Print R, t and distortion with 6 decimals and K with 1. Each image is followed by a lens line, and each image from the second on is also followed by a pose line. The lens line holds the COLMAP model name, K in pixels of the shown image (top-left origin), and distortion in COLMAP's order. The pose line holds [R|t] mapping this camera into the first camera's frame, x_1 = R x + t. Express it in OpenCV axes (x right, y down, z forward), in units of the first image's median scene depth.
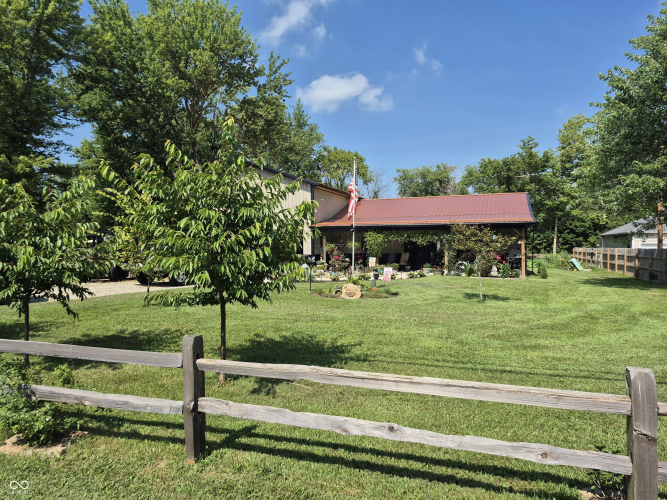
lens RADIAL K [[449.7, 0, 333.5], [0, 449.7, 250.0], [0, 0, 1]] dist [0.074241, -0.000297]
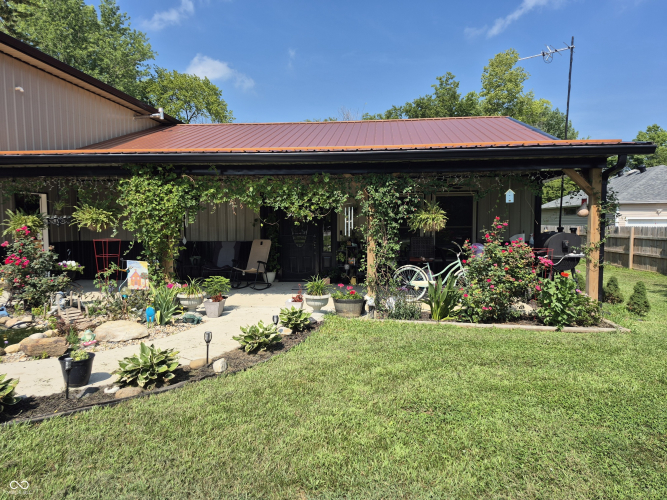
lens RADIAL K [[462.4, 0, 333.5], [0, 462.4, 250.0], [0, 0, 1]] dist [0.033016, -0.000959]
pose [[0.968984, -0.013303, 0.246764, 0.134691], [0.001143, 0.998780, 0.049359, -0.005308], [-0.247120, -0.047546, 0.967818, 0.660901]]
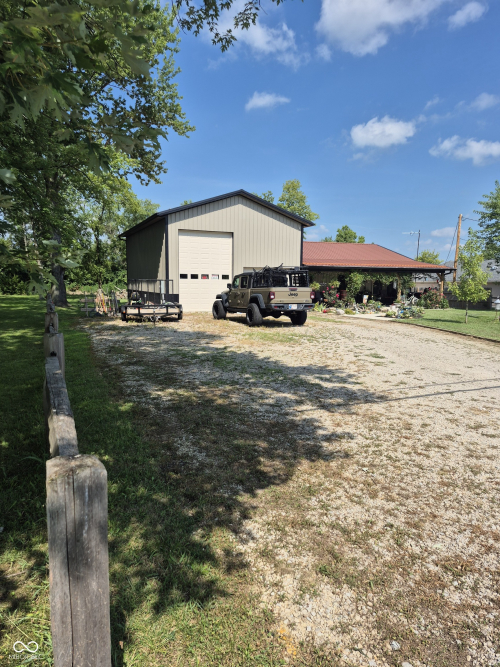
lens RADIAL K [[462.4, 0, 250.0], [0, 462.4, 333.5], [0, 0, 1]] dist [0.033016, -0.000959]
pose [[0.712087, -0.065439, 0.699035, -0.961763], [-0.007485, 0.994883, 0.100759, -0.002812], [-0.702051, -0.076982, 0.707953, 0.355099]]
